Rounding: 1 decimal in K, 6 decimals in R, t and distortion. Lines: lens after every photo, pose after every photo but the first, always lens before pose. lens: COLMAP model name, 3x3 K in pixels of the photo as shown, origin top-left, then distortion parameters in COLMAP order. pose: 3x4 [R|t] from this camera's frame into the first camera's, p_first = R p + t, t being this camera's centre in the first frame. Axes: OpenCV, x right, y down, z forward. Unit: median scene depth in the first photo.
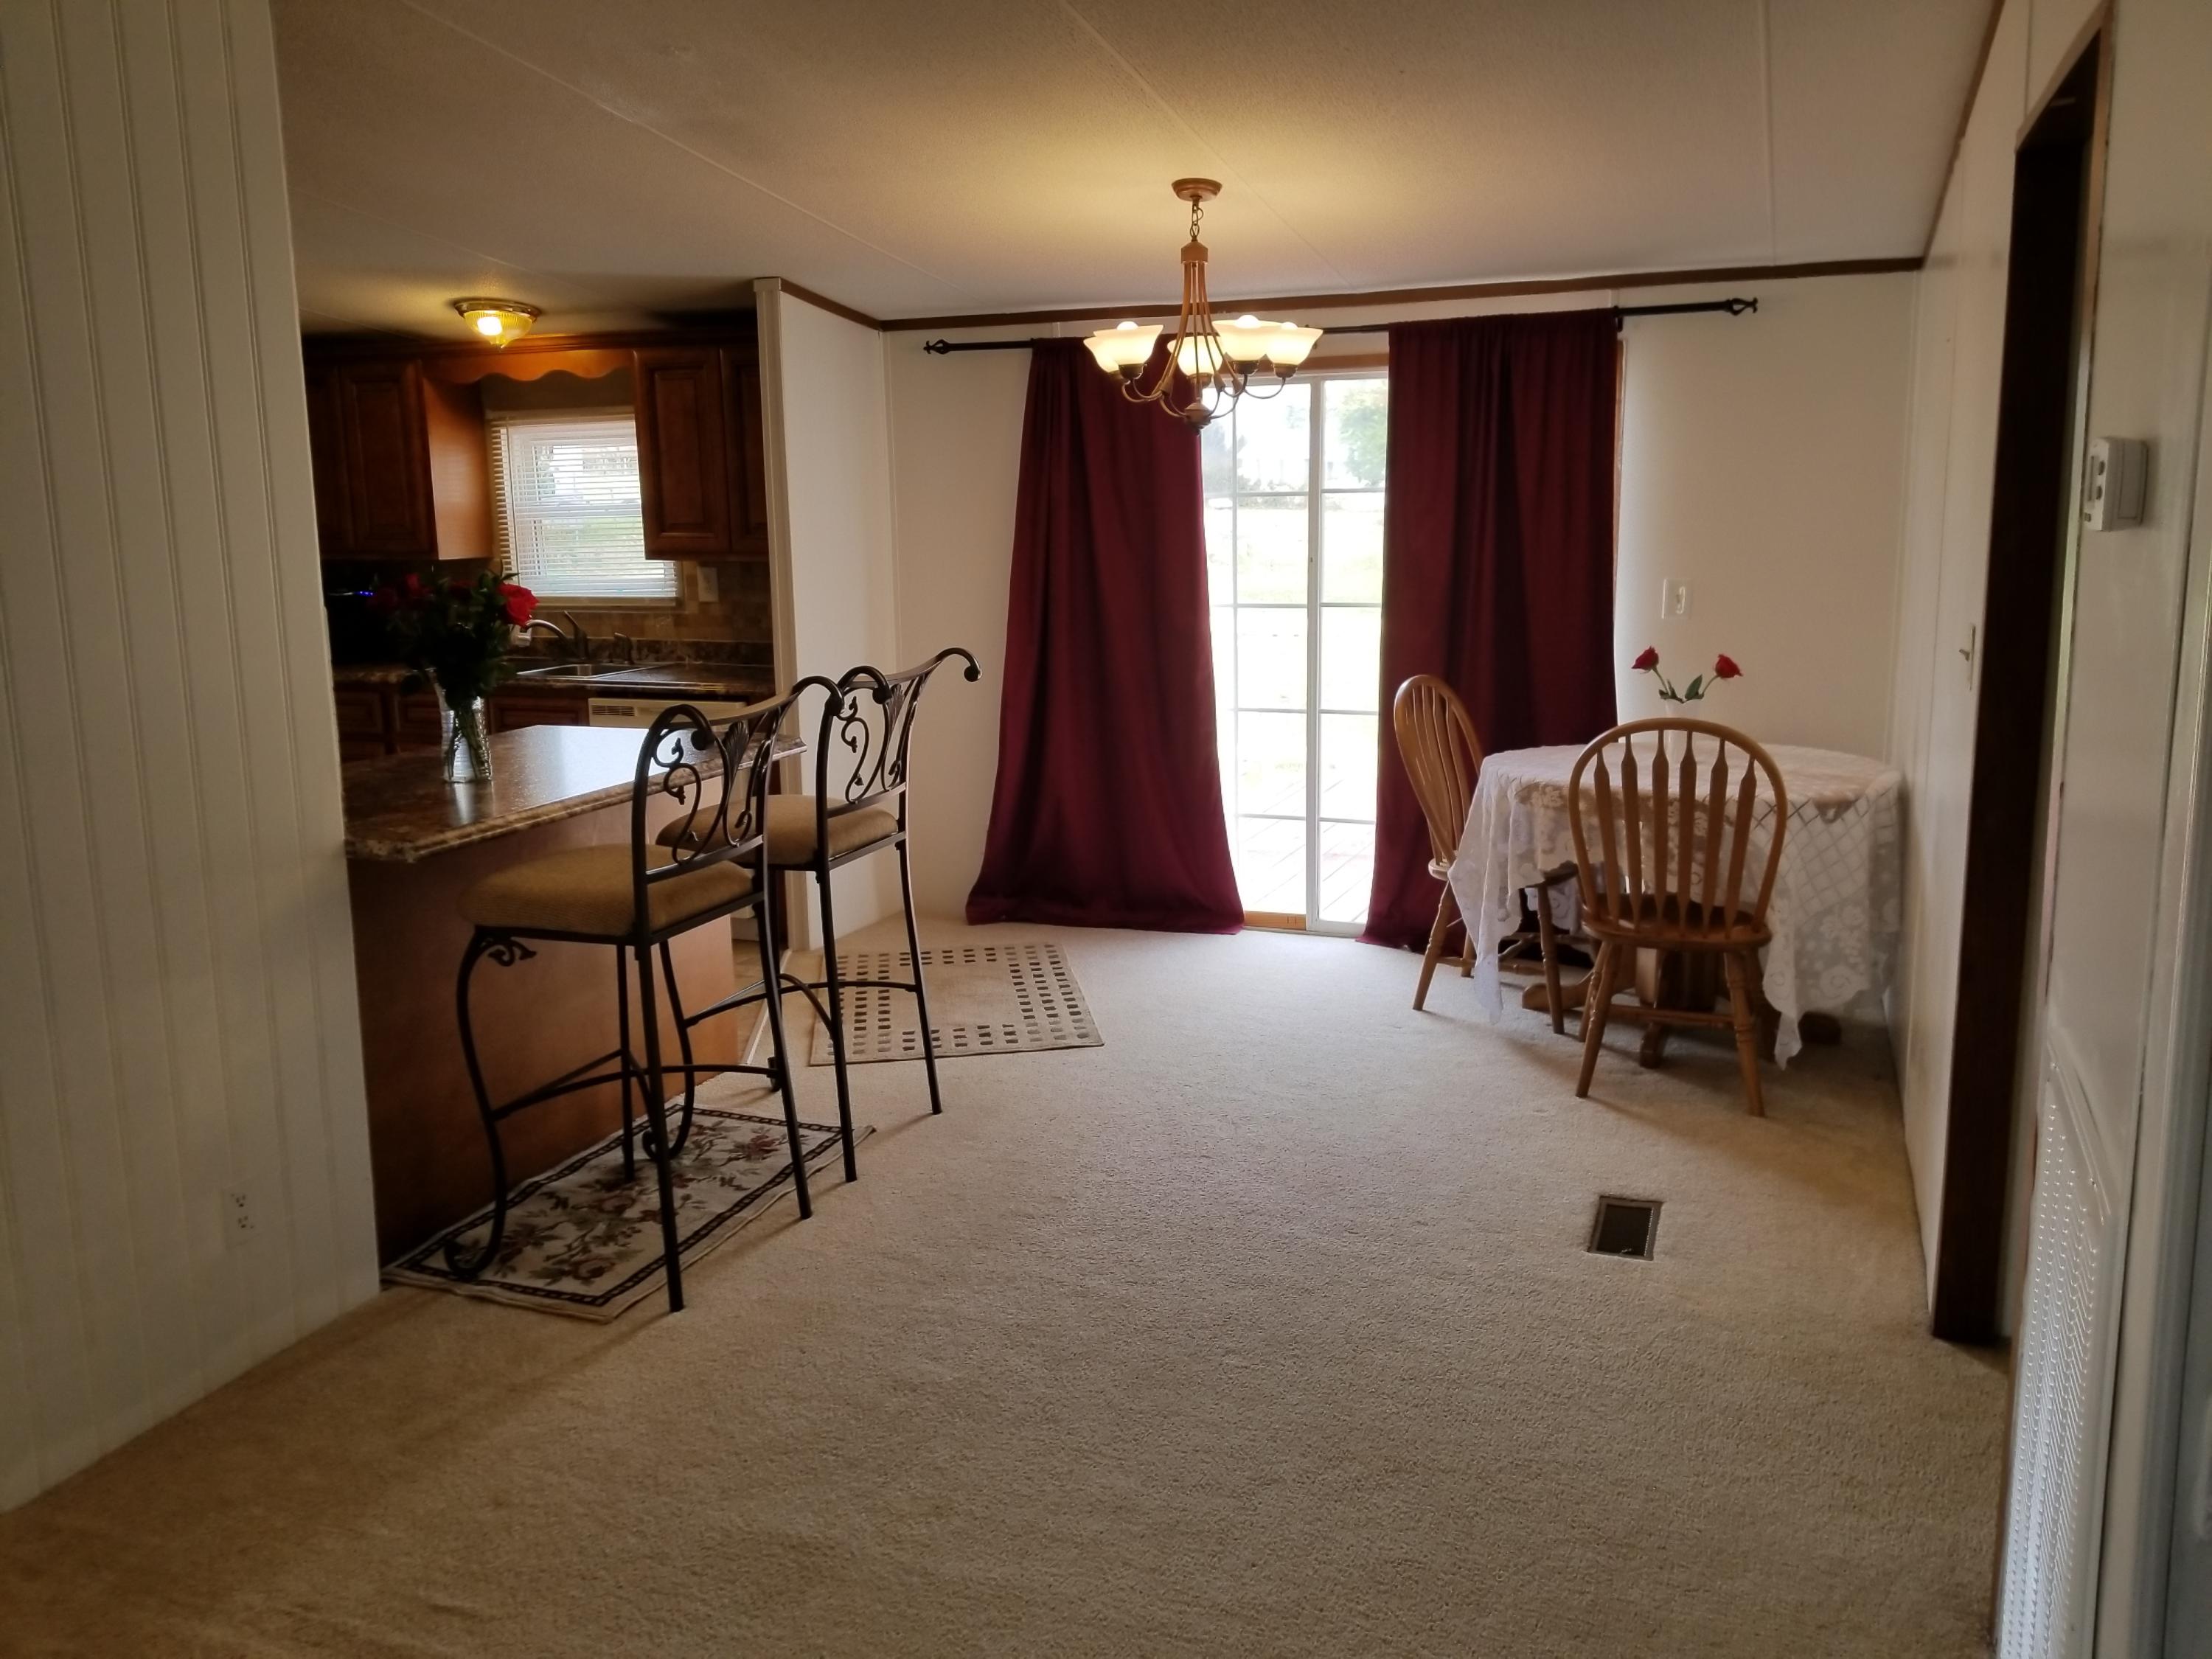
lens RADIAL K [[1764.7, 0, 1116.0], [0, 1764.7, 822.9], [0, 0, 1]] dist [0.091811, -0.139903]
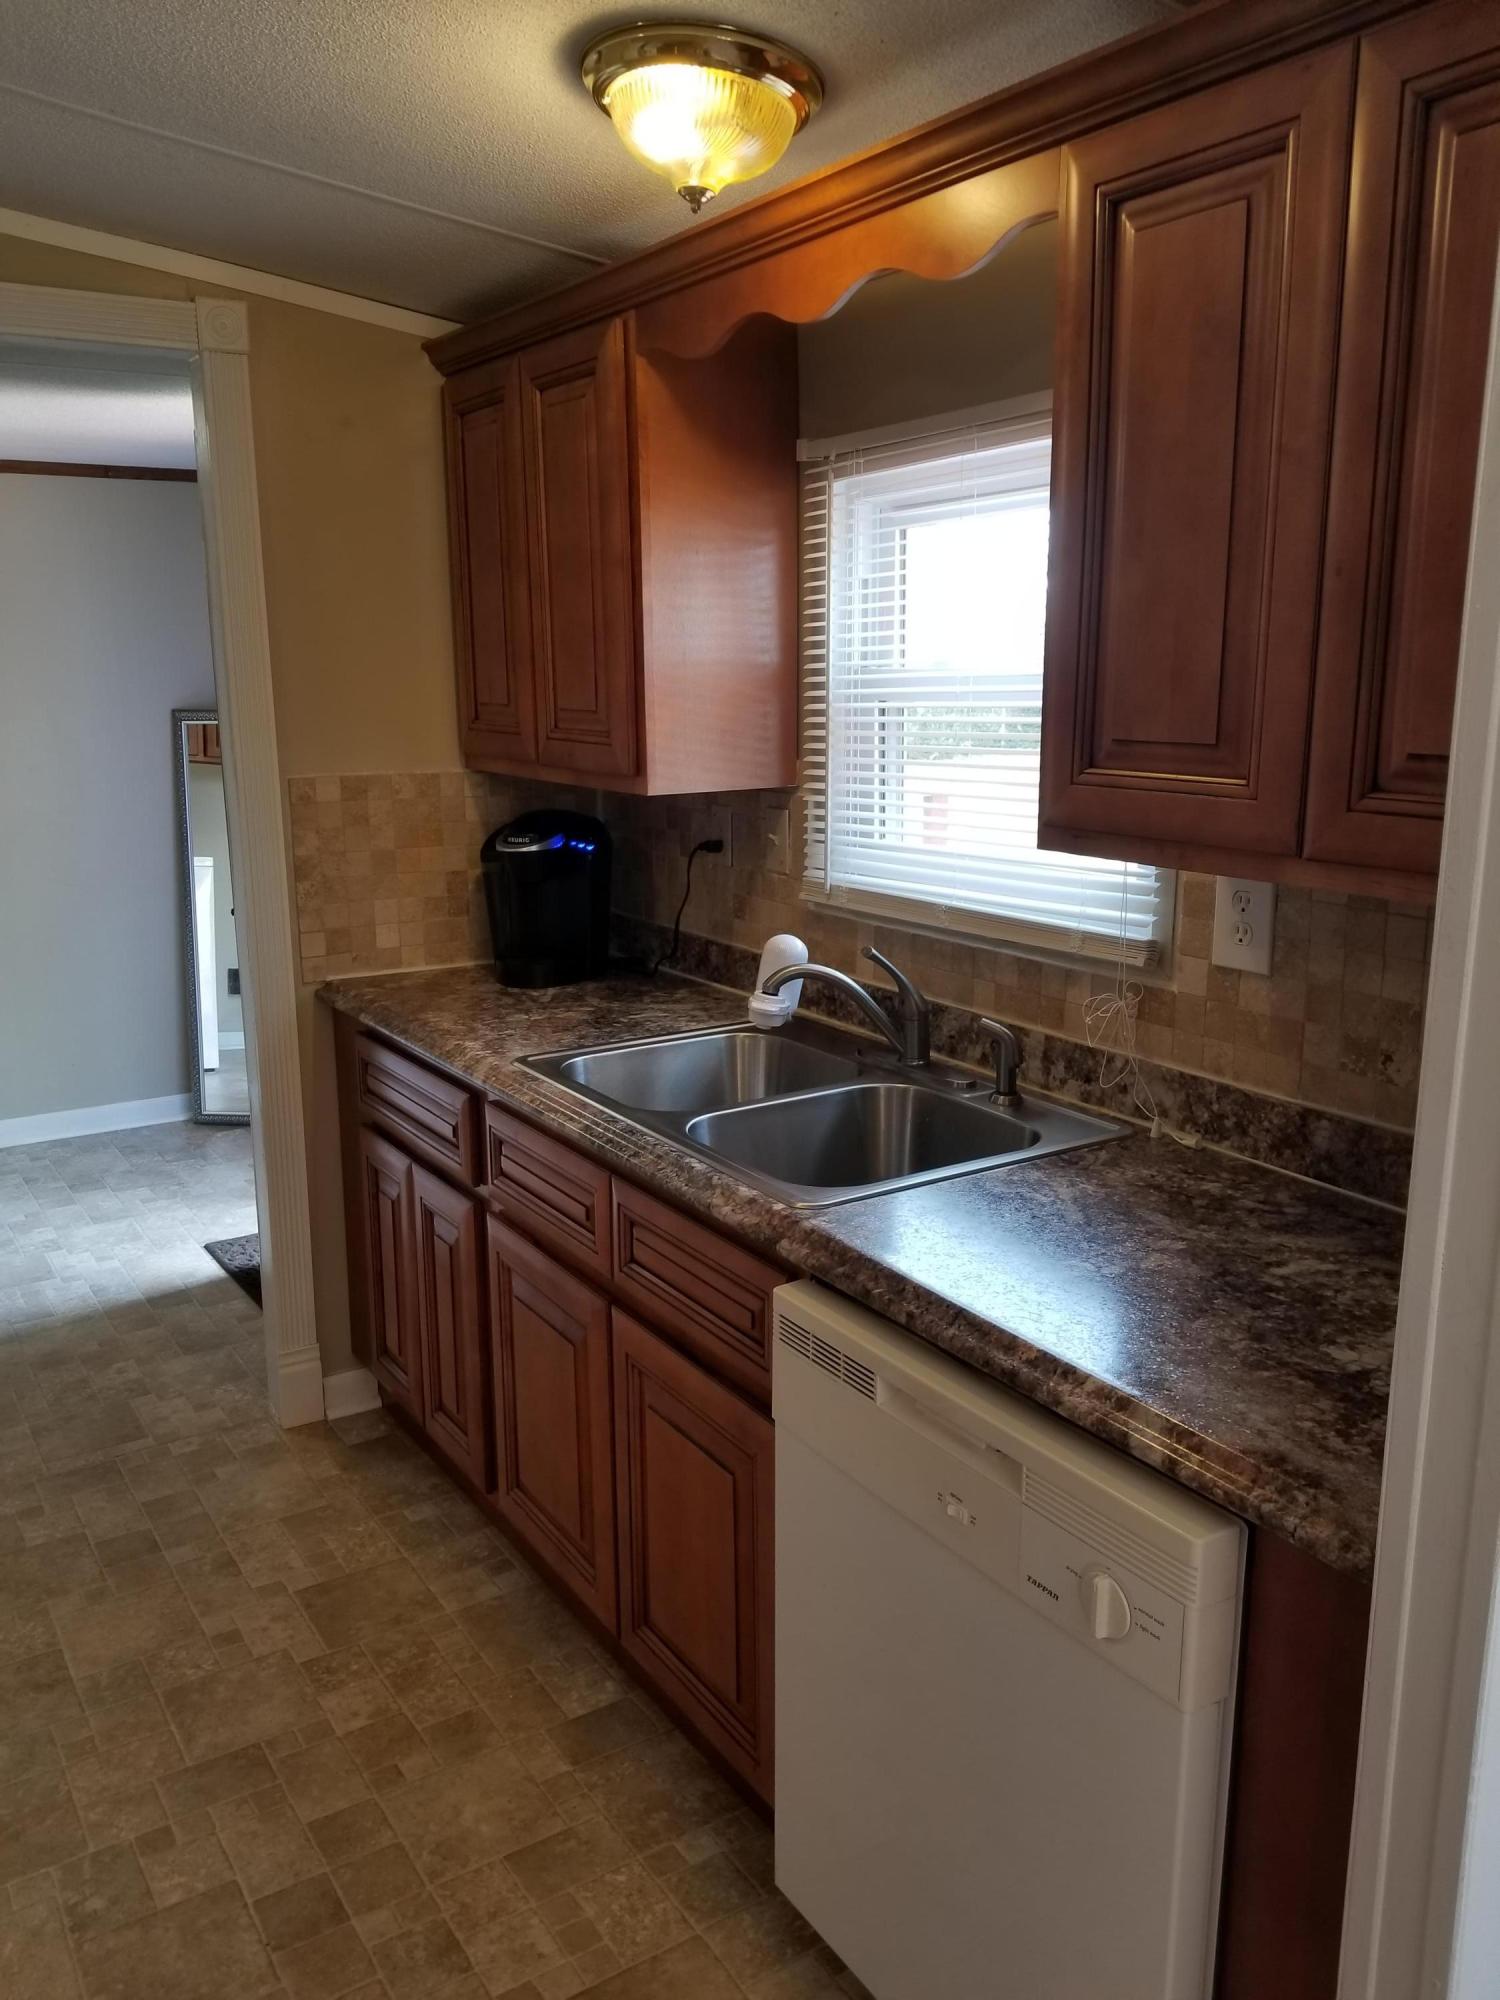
lens RADIAL K [[1595.6, 0, 745.9], [0, 1595.6, 1008.2], [0, 0, 1]] dist [0.091811, -0.139903]
pose [[0.810768, 0.139677, -0.568459, -0.132206], [-0.116081, 0.990193, 0.077741, -0.129773], [0.573742, 0.002958, 0.819030, 0.699996]]
